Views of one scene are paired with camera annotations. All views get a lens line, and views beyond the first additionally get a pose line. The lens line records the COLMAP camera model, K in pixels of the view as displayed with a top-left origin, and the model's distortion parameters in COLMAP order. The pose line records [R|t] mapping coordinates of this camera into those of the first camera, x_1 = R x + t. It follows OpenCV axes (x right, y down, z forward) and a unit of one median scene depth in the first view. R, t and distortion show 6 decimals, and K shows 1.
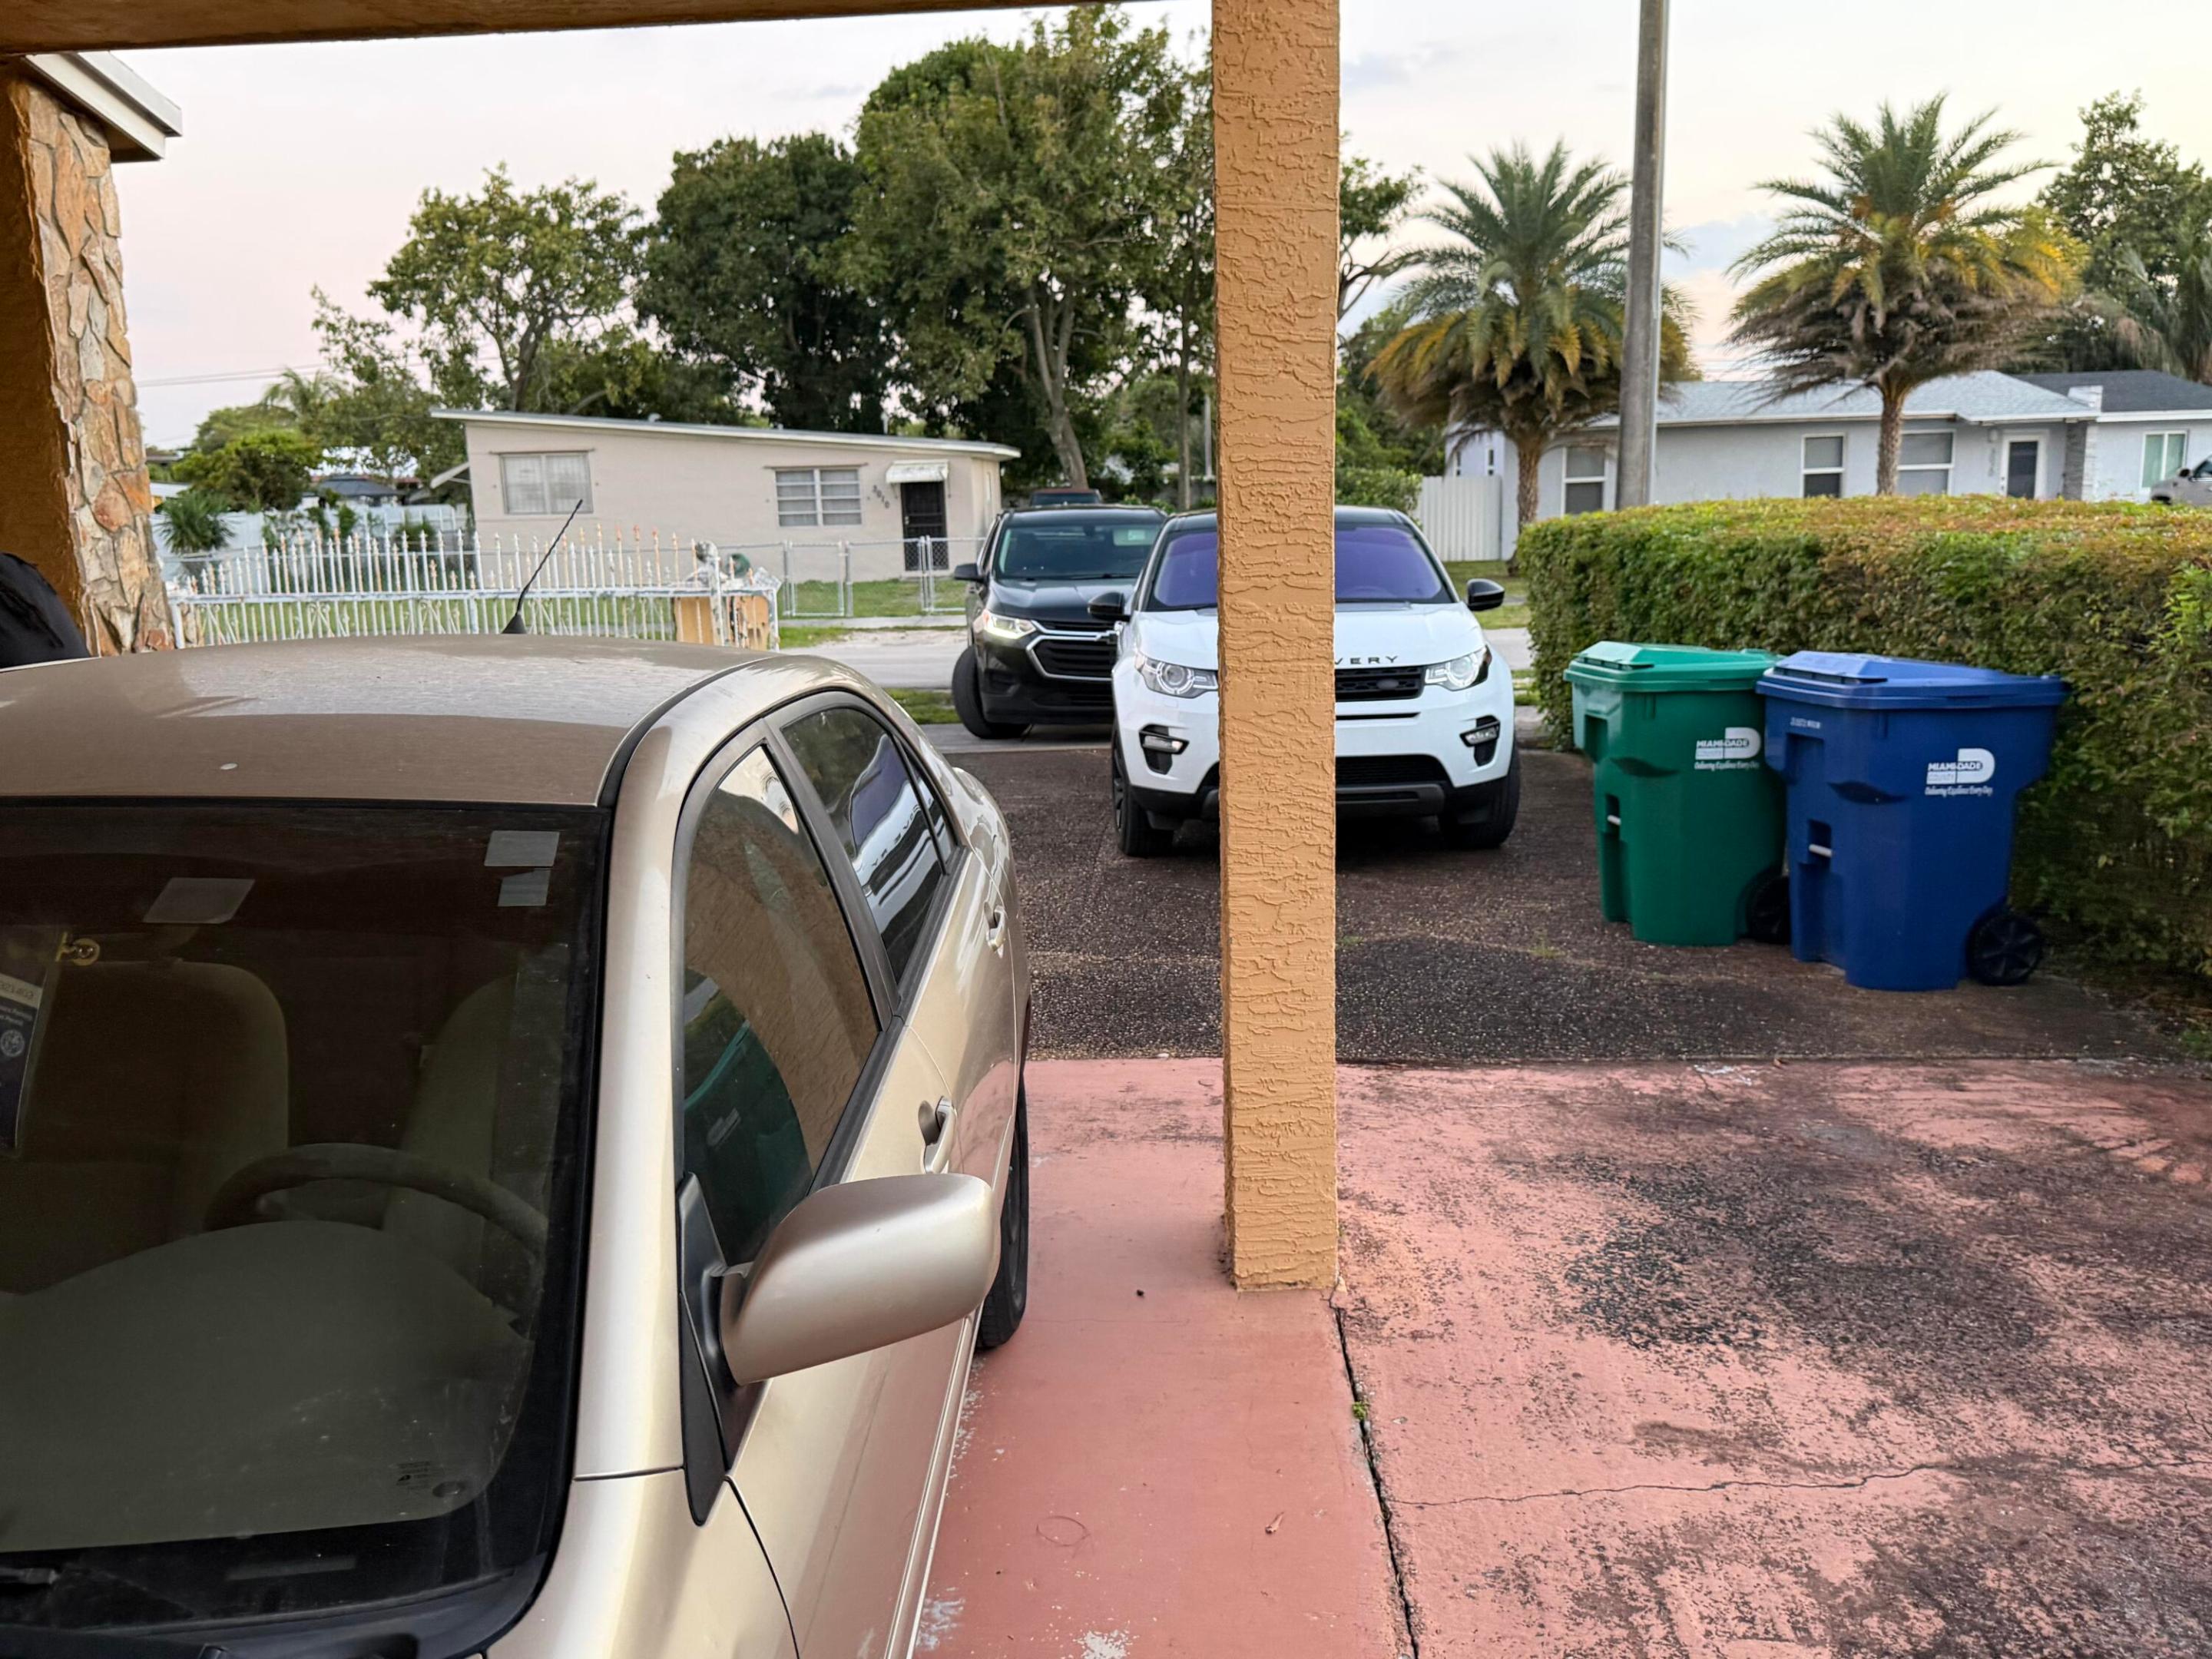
lens RADIAL K [[1791.7, 0, 1084.3], [0, 1791.7, 884.5], [0, 0, 1]] dist [0.013175, -0.082011]
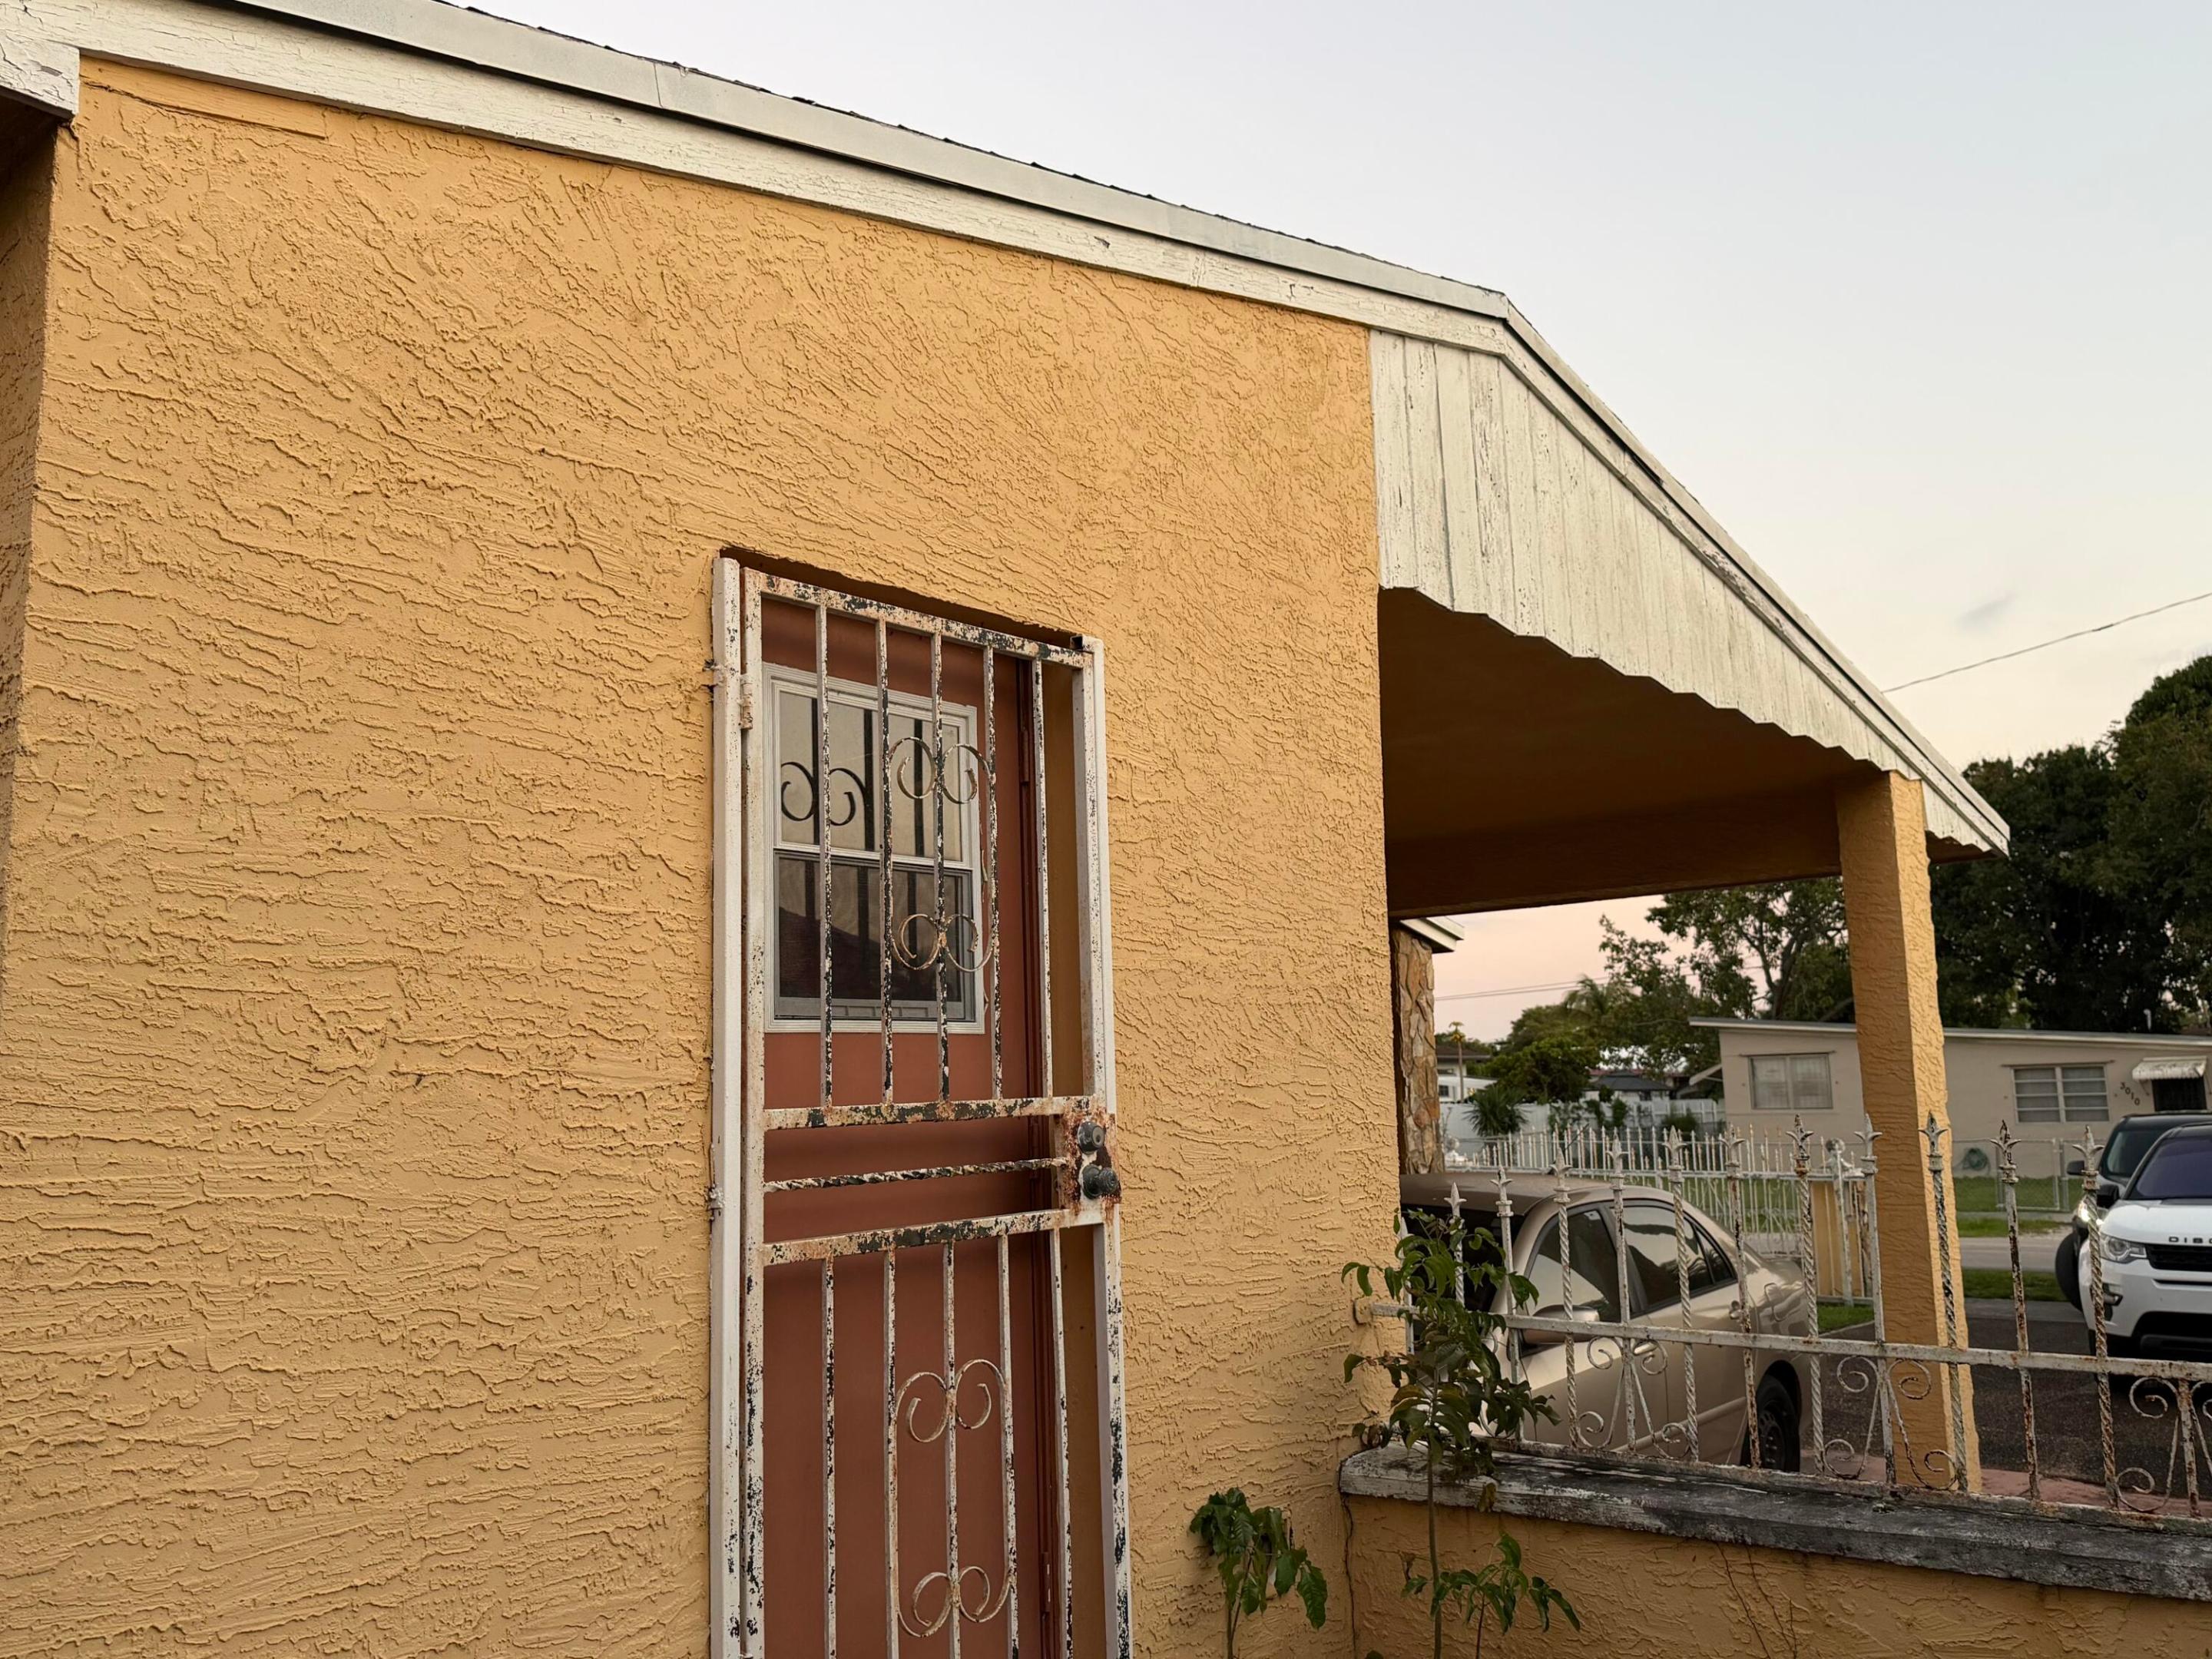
lens RADIAL K [[1791.7, 0, 1084.3], [0, 1791.7, 884.5], [0, 0, 1]] dist [0.013175, -0.082011]
pose [[0.775886, -0.069063, -0.627082, 0.049036], [-0.134887, 0.952844, -0.271836, 0.015368], [0.616285, 0.295499, 0.729982, -0.086886]]
